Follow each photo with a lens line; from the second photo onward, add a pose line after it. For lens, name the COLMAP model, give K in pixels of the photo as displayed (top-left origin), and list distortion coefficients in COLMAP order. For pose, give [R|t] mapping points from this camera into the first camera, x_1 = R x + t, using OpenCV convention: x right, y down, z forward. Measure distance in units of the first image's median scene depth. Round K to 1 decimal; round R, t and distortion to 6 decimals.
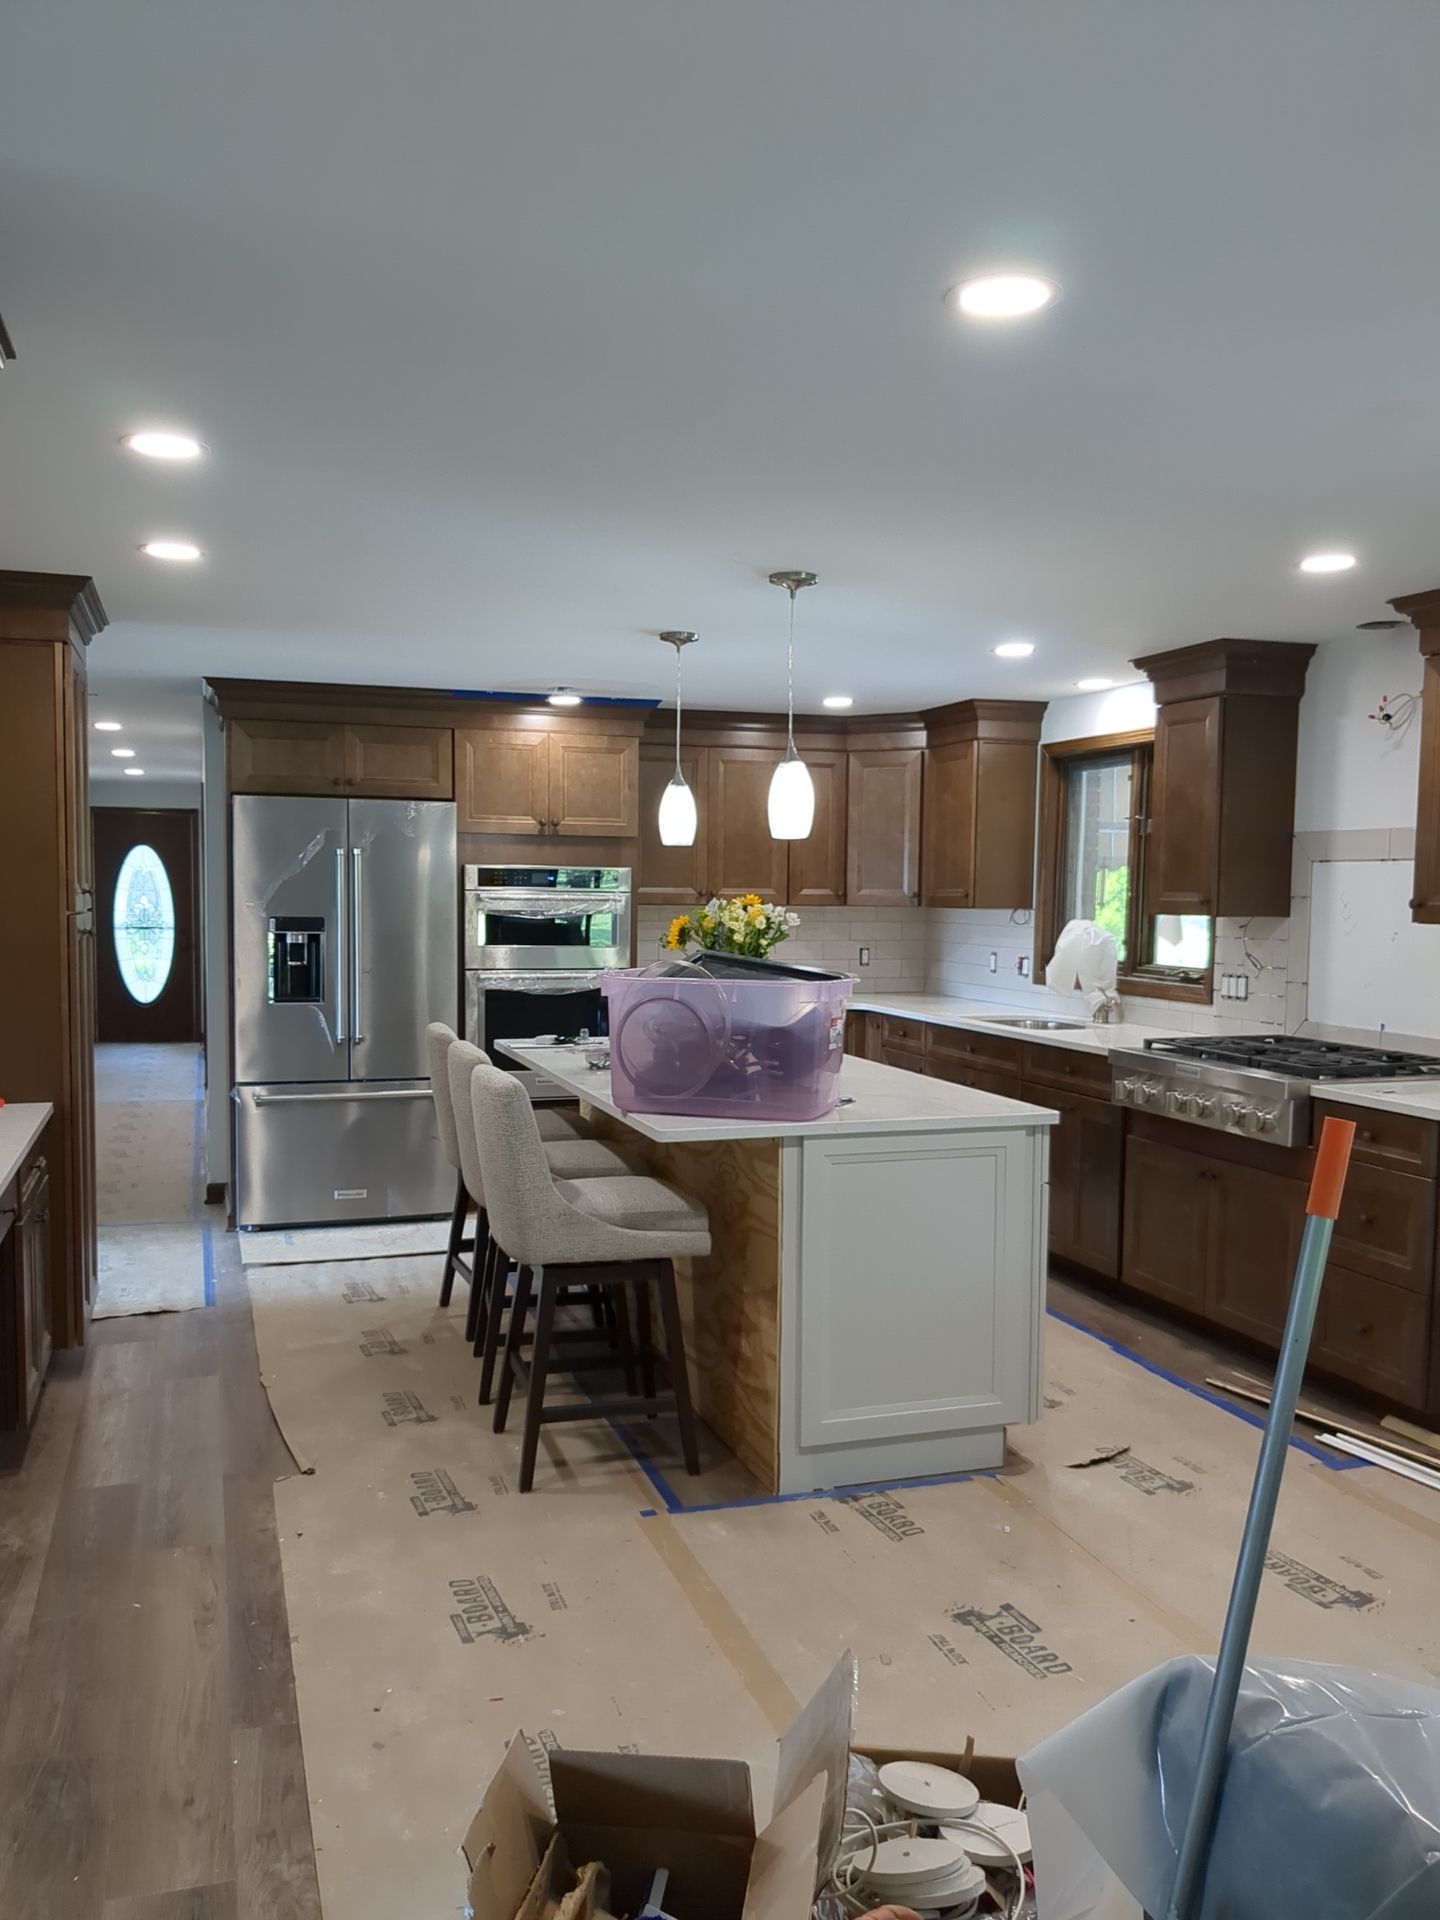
lens RADIAL K [[1562.0, 0, 725.4], [0, 1562.0, 1012.8], [0, 0, 1]] dist [0.026209, -0.047451]
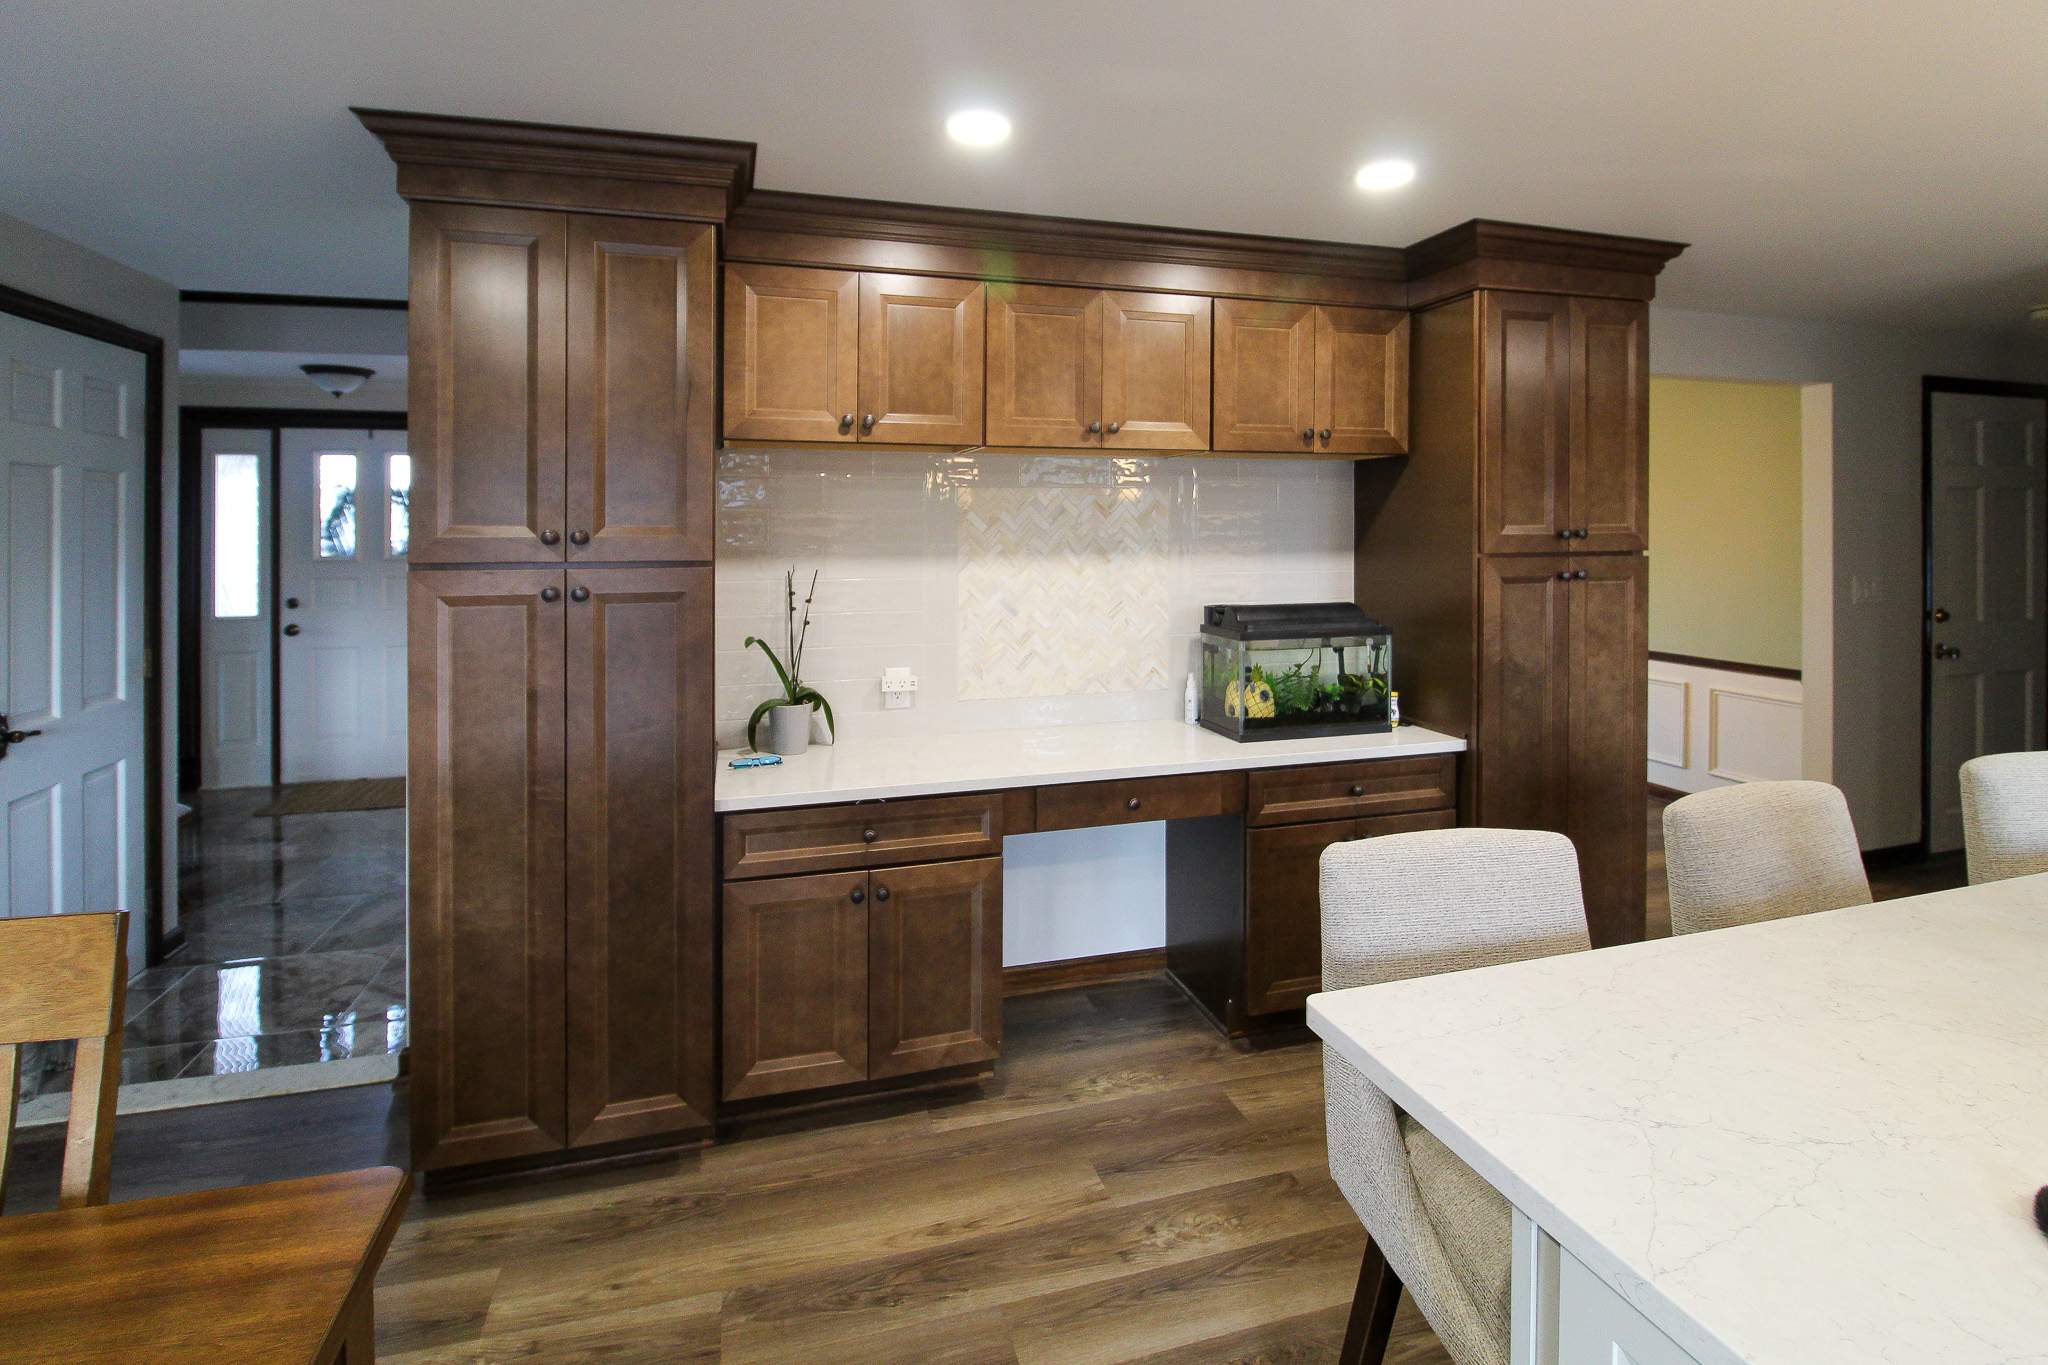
lens RADIAL K [[983.5, 0, 1031.8], [0, 983.5, 532.1], [0, 0, 1]] dist [-0.011746, -0.005615]
pose [[-0.041584, -0.005710, -0.999119, 0.151942], [-0.078624, 0.996901, -0.002425, -0.036802], [0.996037, 0.078454, -0.041904, 0.507764]]
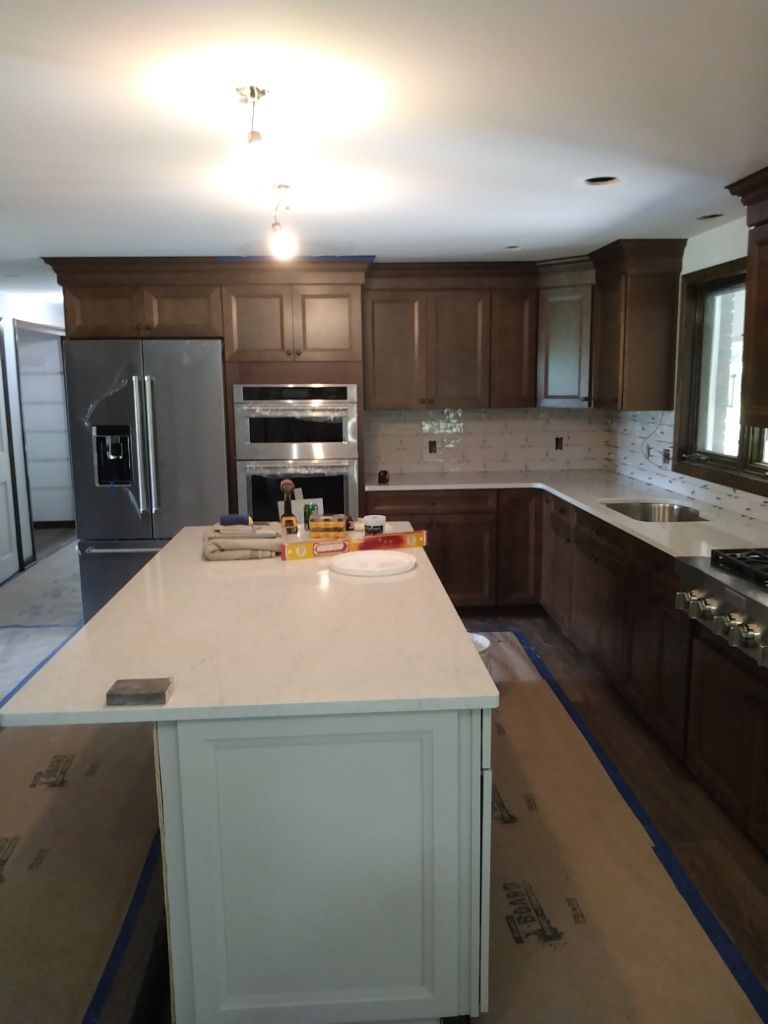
lens RADIAL K [[807.3, 0, 388.6], [0, 807.3, 518.3], [0, 0, 1]] dist [0.024043, -0.056326]
pose [[0.965612, 0.025231, -0.258758, 0.162828], [-0.001389, 0.995766, 0.091910, -0.044470], [0.259982, -0.088390, 0.961560, 0.346958]]
